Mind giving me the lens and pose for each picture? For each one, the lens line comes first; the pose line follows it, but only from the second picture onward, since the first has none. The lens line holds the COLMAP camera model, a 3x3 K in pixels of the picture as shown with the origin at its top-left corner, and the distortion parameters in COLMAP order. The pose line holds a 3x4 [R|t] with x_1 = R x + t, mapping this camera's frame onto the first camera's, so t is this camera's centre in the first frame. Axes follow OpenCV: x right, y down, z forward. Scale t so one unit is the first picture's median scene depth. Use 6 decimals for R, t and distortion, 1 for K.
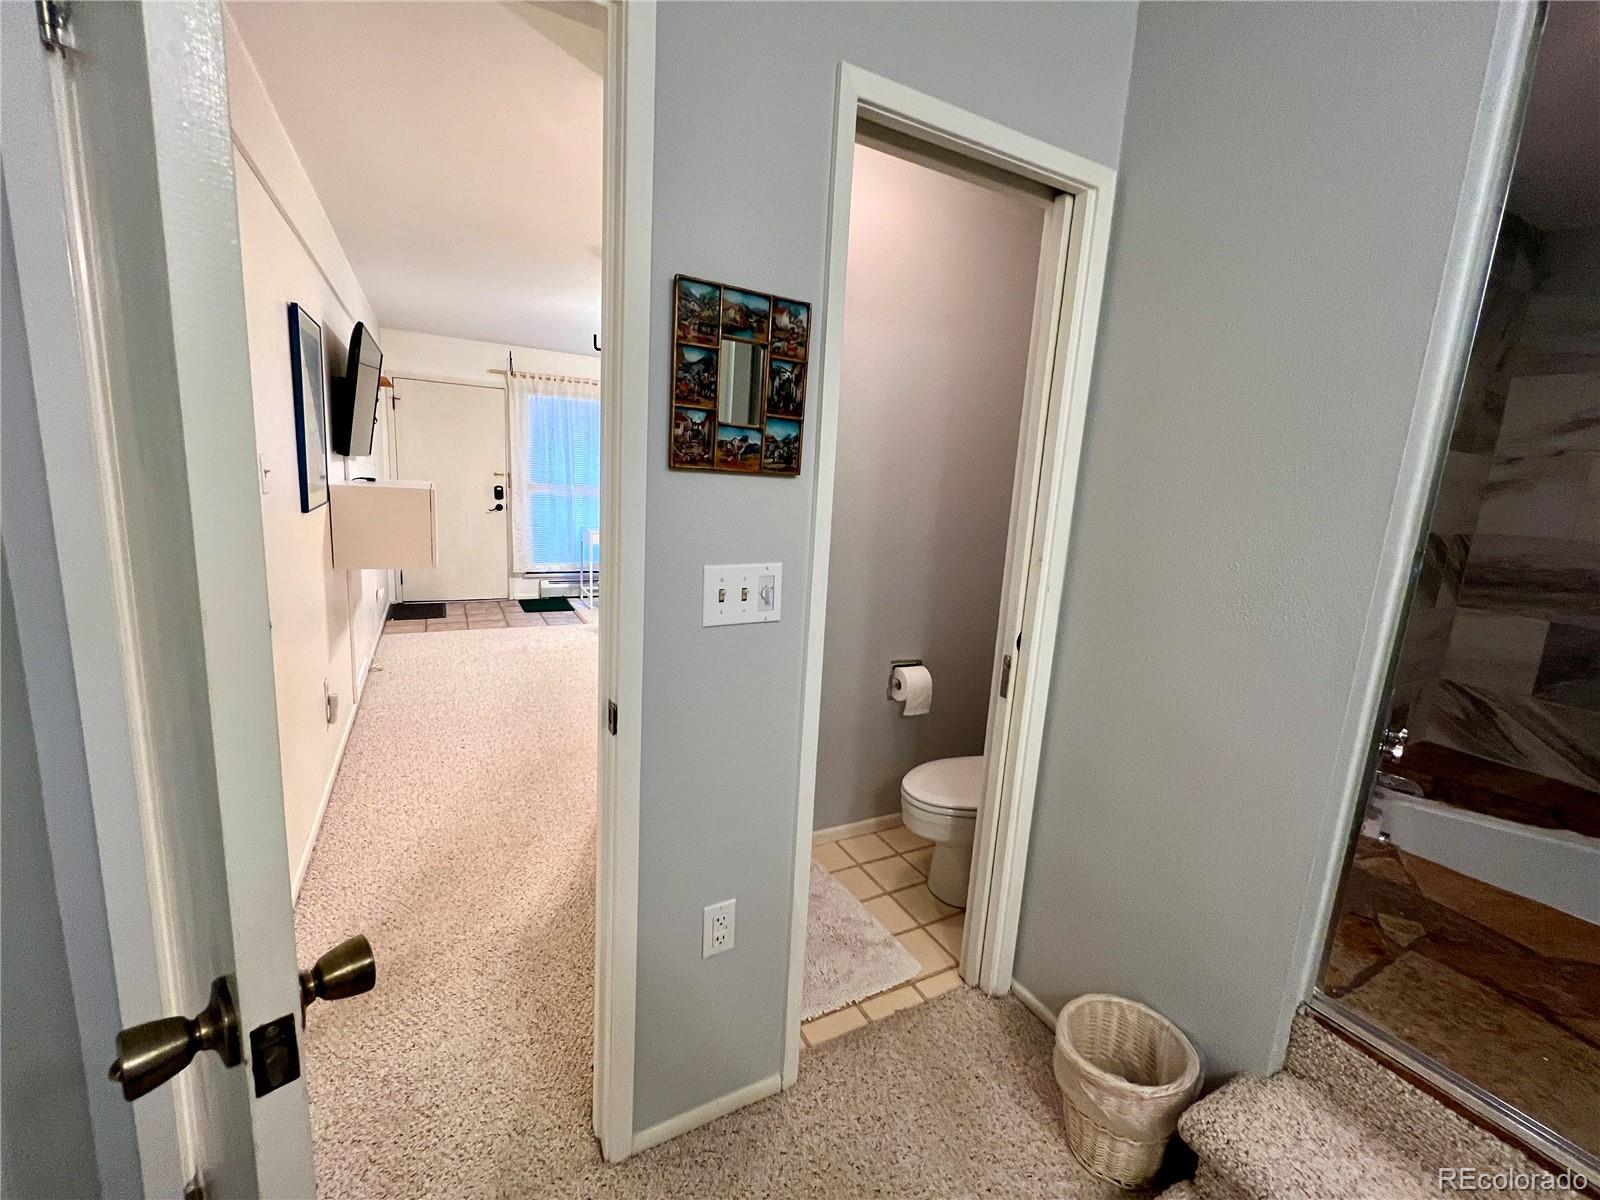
lens RADIAL K [[651.1, 0, 798.8], [0, 651.1, 595.1], [0, 0, 1]] dist [-0.000391, -0.002426]
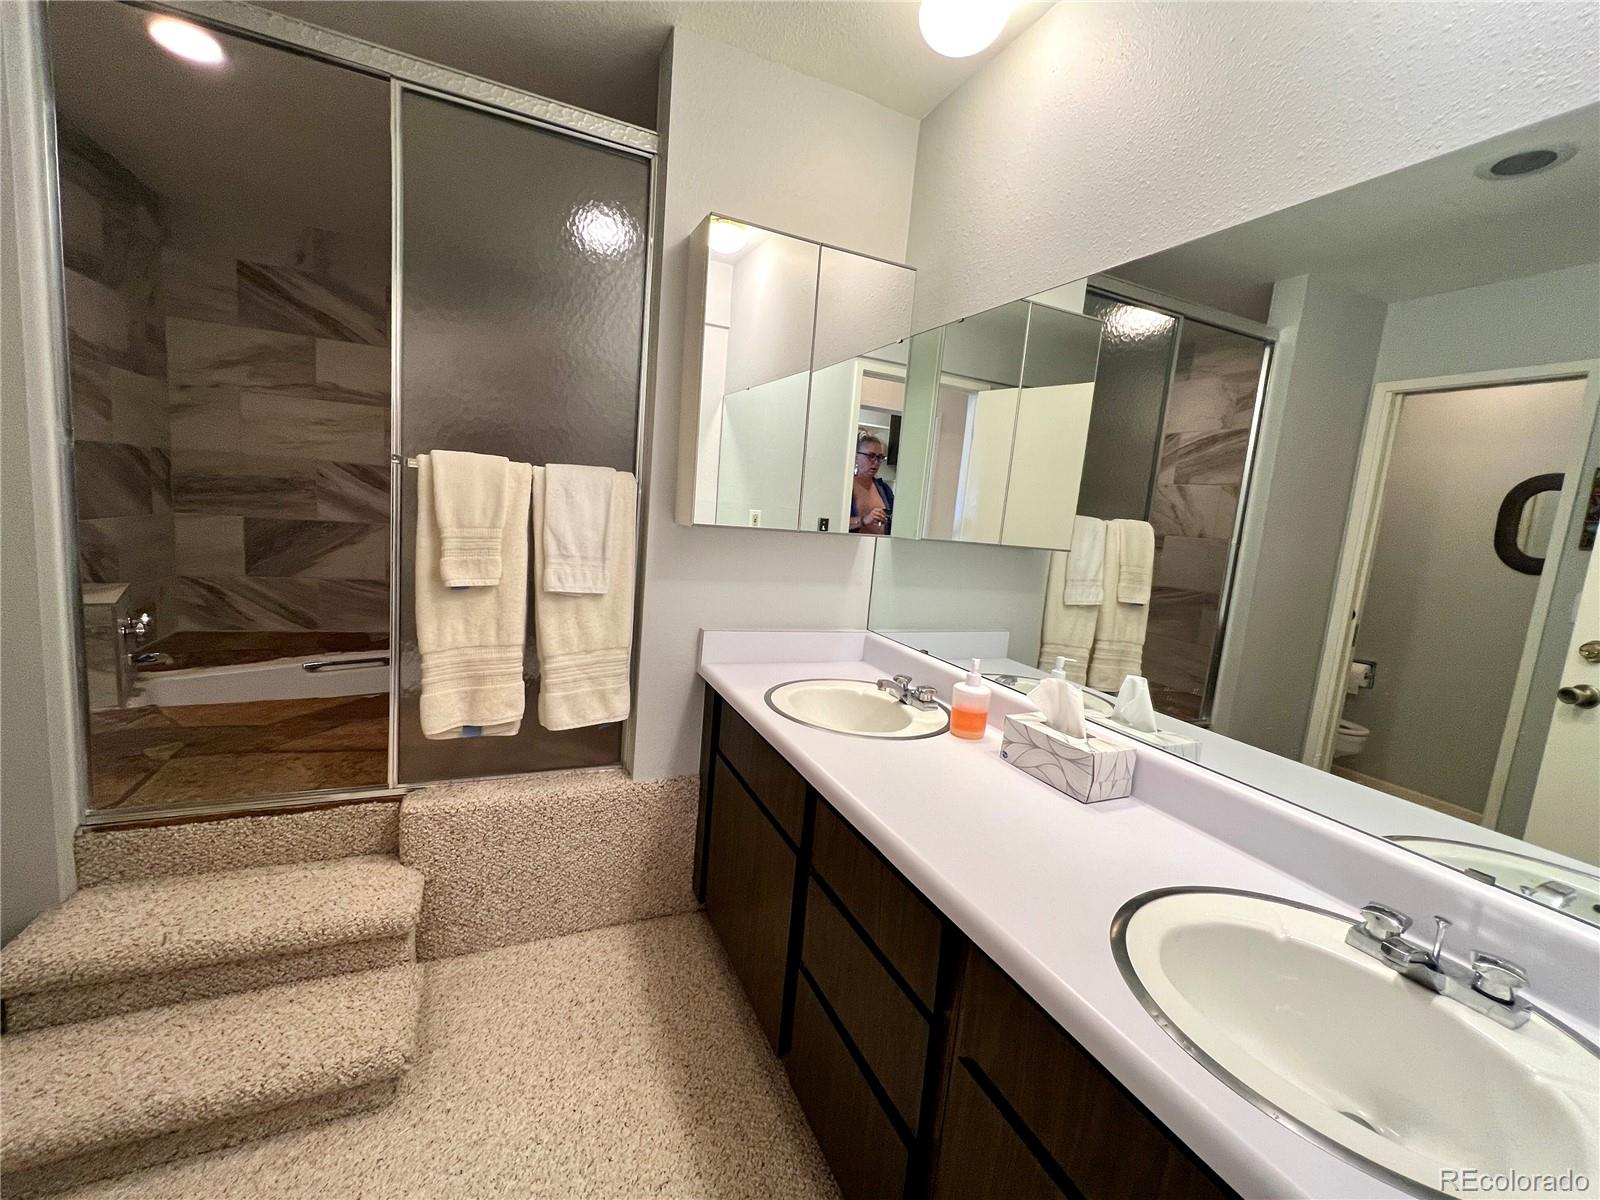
lens RADIAL K [[651.1, 0, 798.8], [0, 651.1, 595.1], [0, 0, 1]] dist [-0.000391, -0.002426]
pose [[0.052326, -0.183429, 0.981639, -0.120596], [0.098143, 0.979172, 0.177737, 0.078182], [-0.993796, 0.087041, 0.069238, -0.219009]]
